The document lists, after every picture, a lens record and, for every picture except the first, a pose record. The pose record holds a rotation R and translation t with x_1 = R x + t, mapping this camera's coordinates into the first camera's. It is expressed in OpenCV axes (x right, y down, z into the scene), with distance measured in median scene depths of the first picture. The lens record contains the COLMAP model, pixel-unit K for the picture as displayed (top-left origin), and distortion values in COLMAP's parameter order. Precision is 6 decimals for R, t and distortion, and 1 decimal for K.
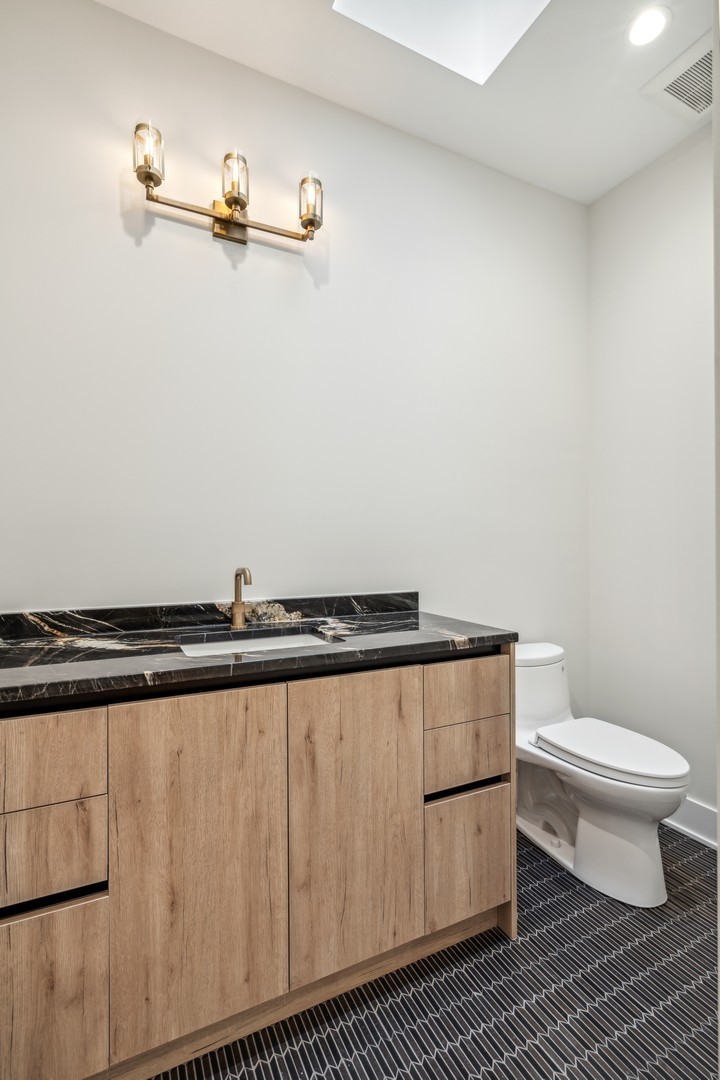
lens RADIAL K [[516.8, 0, 360.0], [0, 516.8, 540.0], [0, 0, 1]] dist [-0.003346, 0.001447]
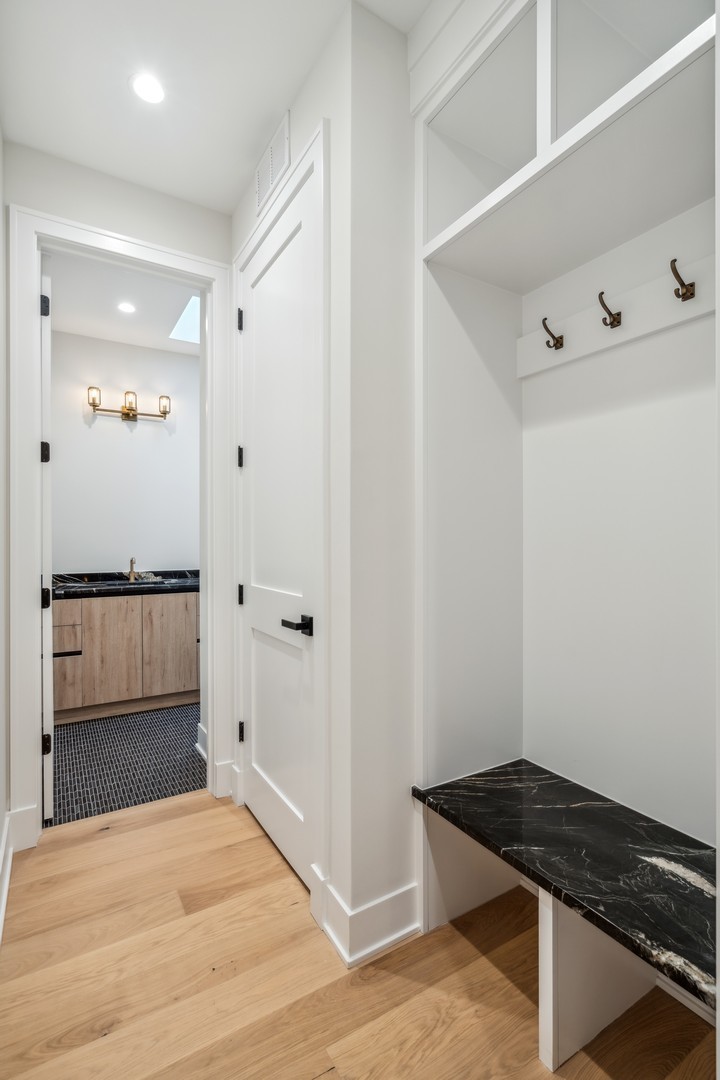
lens RADIAL K [[516.8, 0, 360.0], [0, 516.8, 540.0], [0, 0, 1]] dist [-0.003346, 0.001447]
pose [[0.995948, 0.006079, 0.089730, 0.842238], [-0.007352, 0.999877, 0.013867, -0.097228], [-0.089635, -0.014470, 0.995870, -2.084776]]
